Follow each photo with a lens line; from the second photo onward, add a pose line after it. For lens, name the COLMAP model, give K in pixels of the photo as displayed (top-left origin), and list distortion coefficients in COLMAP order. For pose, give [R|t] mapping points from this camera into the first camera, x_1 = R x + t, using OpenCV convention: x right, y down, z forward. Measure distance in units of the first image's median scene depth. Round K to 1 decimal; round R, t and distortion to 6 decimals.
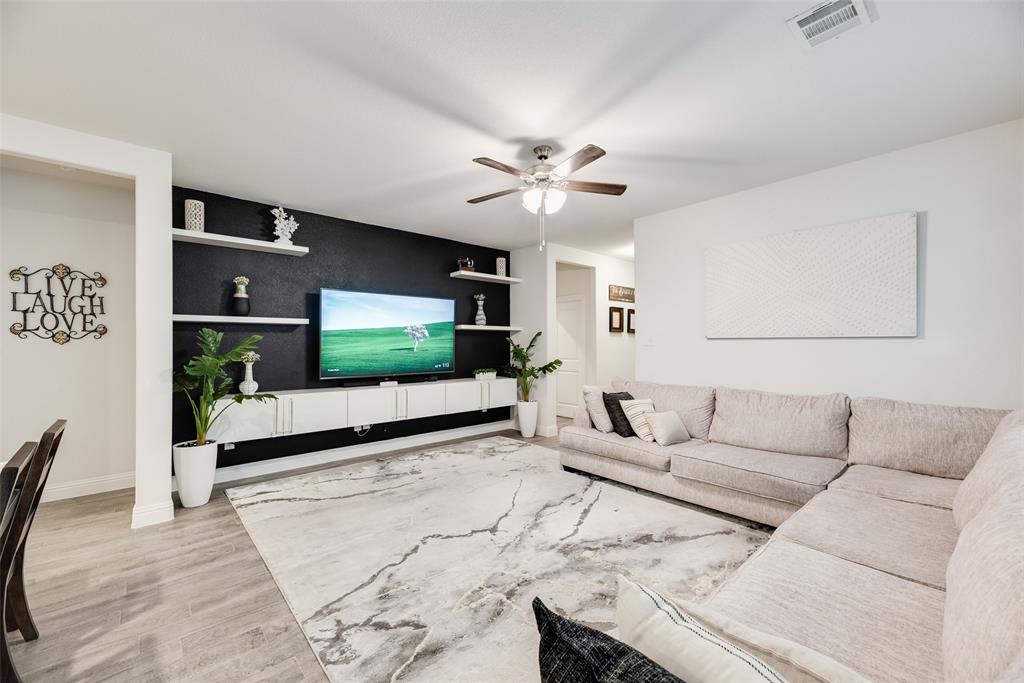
lens RADIAL K [[413.0, 0, 513.9], [0, 413.0, 345.6], [0, 0, 1]] dist [0.001021, 0.000099]
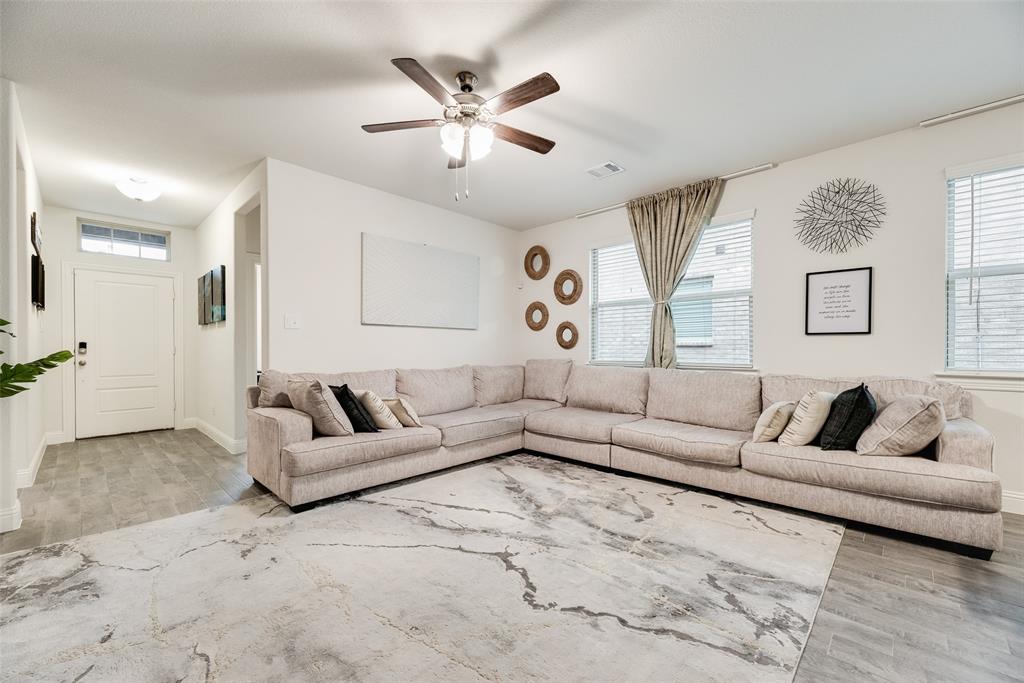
lens RADIAL K [[413.0, 0, 516.7], [0, 413.0, 350.6], [0, 0, 1]] dist [0.002773, 0.000270]
pose [[-0.080458, -0.003521, 0.996752, -0.559718], [0.002816, 0.999989, 0.003760, 0.045840], [-0.996754, 0.003109, -0.080448, 0.716528]]
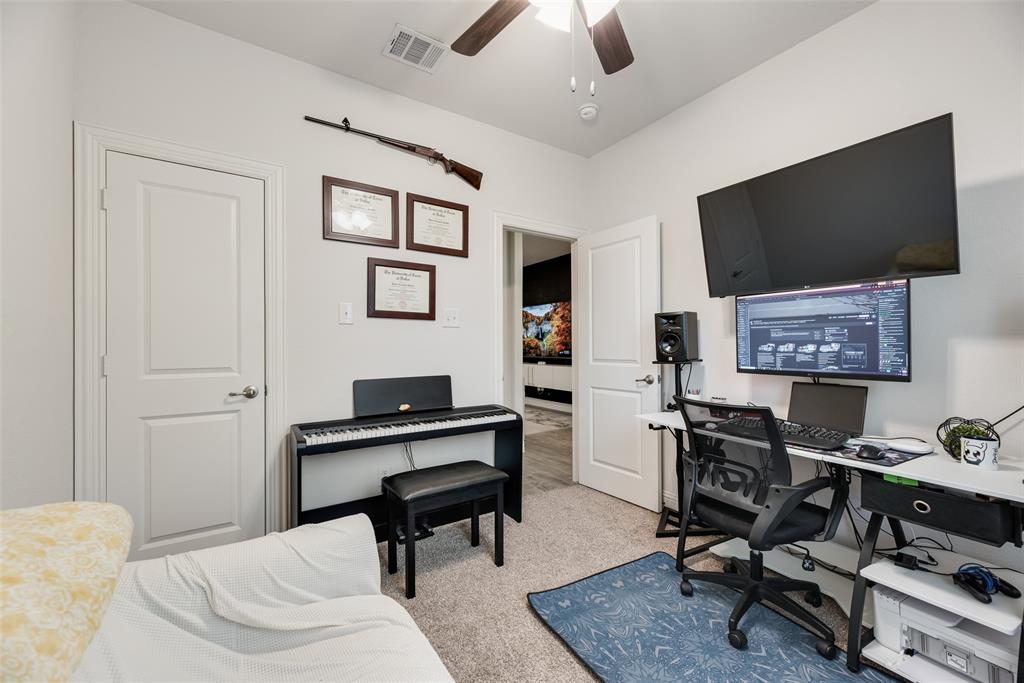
lens RADIAL K [[409.9, 0, 513.6], [0, 409.9, 342.2], [0, 0, 1]] dist [0.002900, 0.000180]
pose [[-0.146608, 0.014099, -0.989094, 1.454373], [0.001918, 0.999901, 0.013969, -0.008324], [0.989193, 0.000151, -0.146620, 1.331259]]
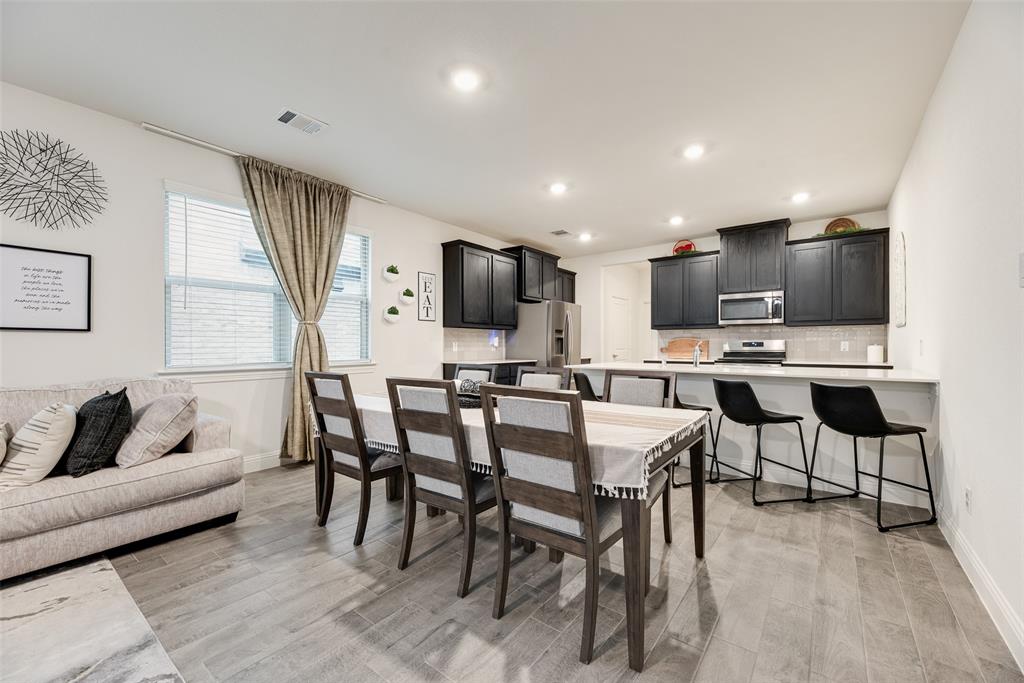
lens RADIAL K [[412.1, 0, 511.9], [0, 412.1, 346.5], [0, 0, 1]] dist [0.002429, -0.000009]
pose [[-0.983928, 0.005273, -0.178487, -0.395231], [0.004513, 0.999979, 0.004663, 0.043753], [0.178508, 0.003782, -0.983931, 0.783419]]
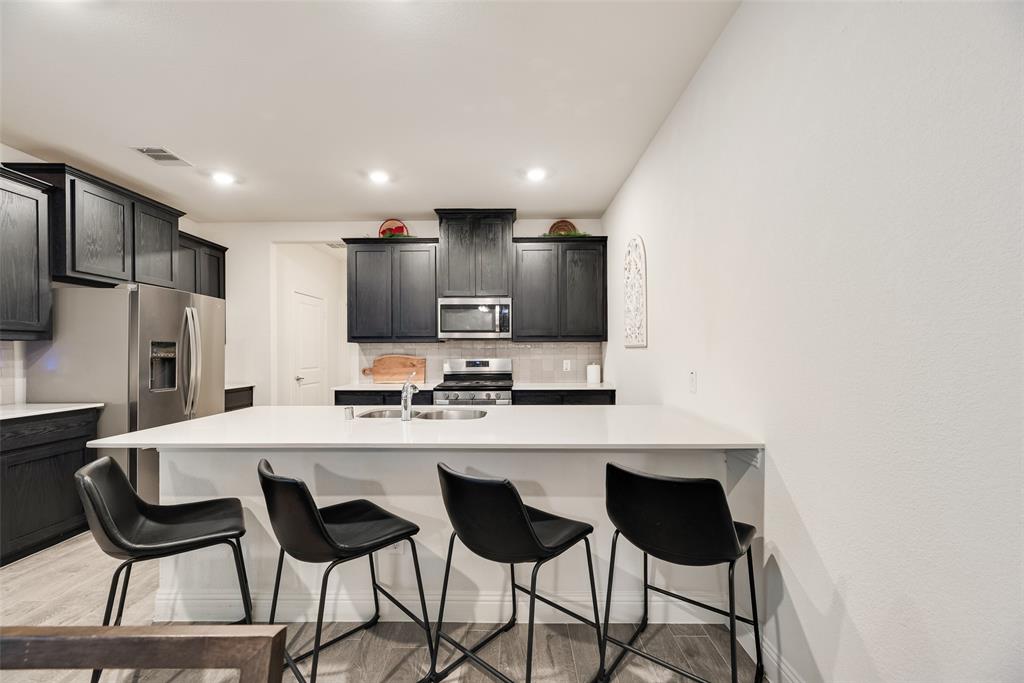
lens RADIAL K [[413.4, 0, 511.9], [0, 413.4, 348.0], [0, 0, 1]] dist [0.001688, -0.000096]
pose [[-0.672740, 0.002676, -0.739874, -0.692514], [0.006203, 0.999979, -0.002023, 0.007488], [0.739853, -0.005950, -0.672743, 0.366482]]
